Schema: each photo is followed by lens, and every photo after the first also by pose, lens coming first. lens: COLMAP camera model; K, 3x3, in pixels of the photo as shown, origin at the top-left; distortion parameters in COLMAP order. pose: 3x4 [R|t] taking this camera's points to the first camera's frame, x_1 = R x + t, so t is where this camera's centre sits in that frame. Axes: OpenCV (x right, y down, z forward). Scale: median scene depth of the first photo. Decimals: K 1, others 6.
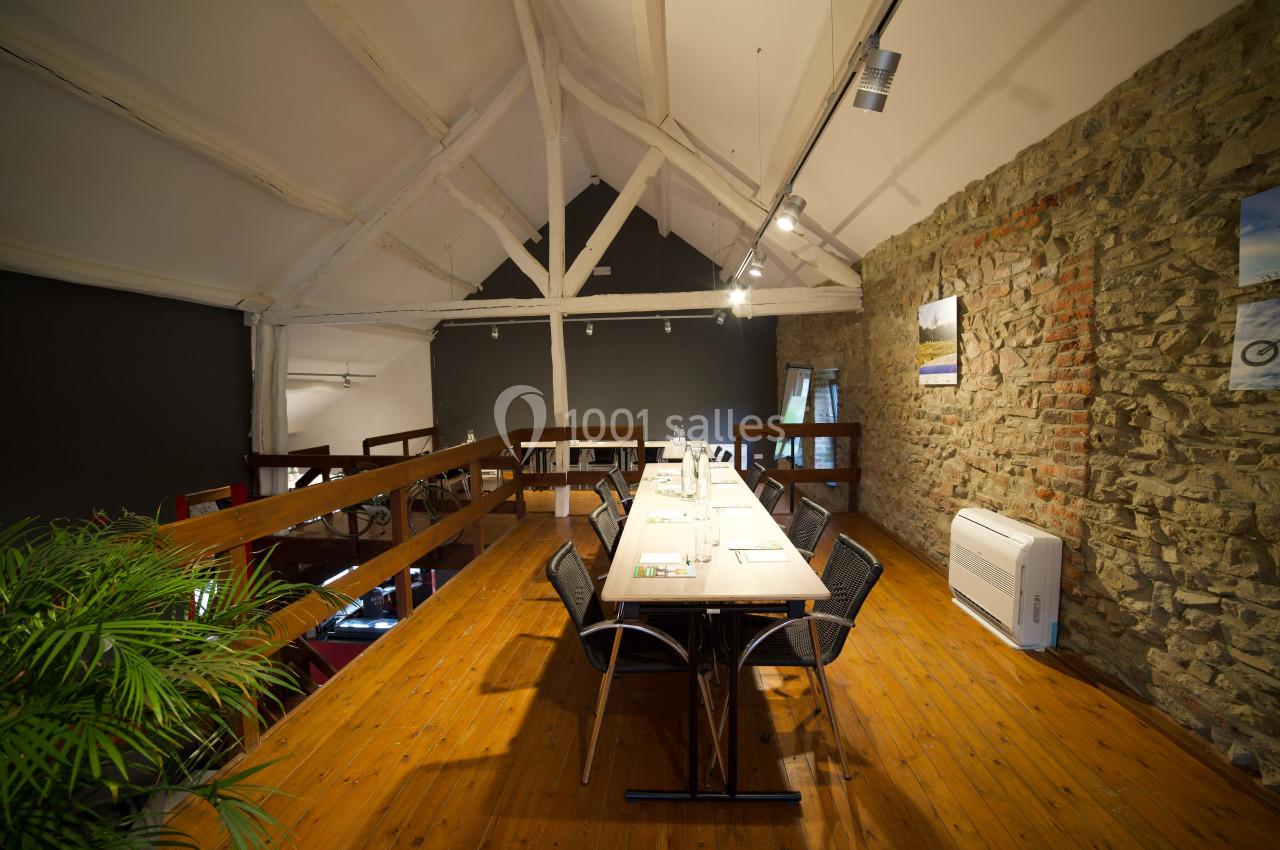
lens RADIAL K [[526.3, 0, 644.7], [0, 526.3, 424.1], [0, 0, 1]] dist [-0.104479, 0.030047]
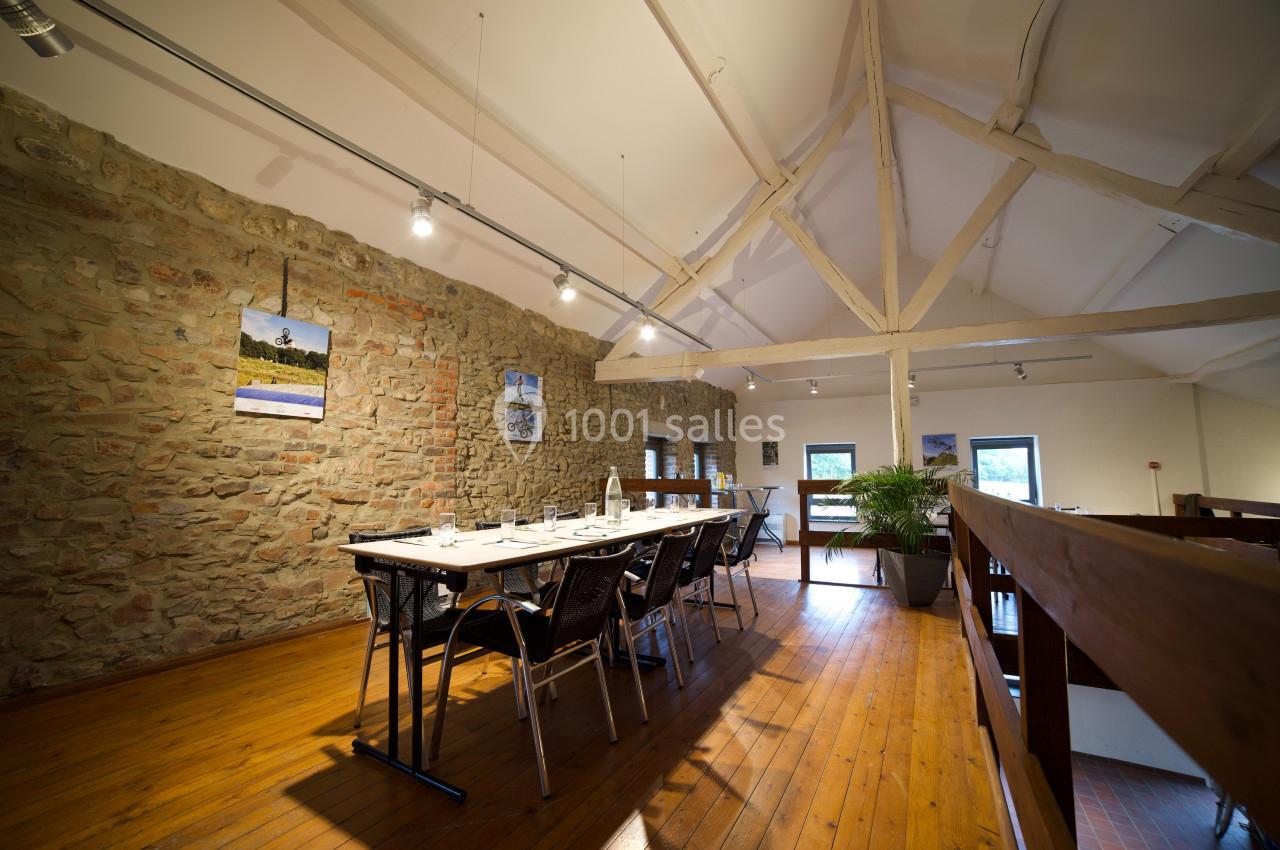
lens RADIAL K [[526.3, 0, 644.7], [0, 526.3, 424.1], [0, 0, 1]] dist [-0.104479, 0.030047]
pose [[-0.909761, 0.063135, 0.410303, -0.427542], [0.051025, 0.997879, -0.040411, -0.000241], [-0.411984, -0.015829, -0.911053, 2.139341]]
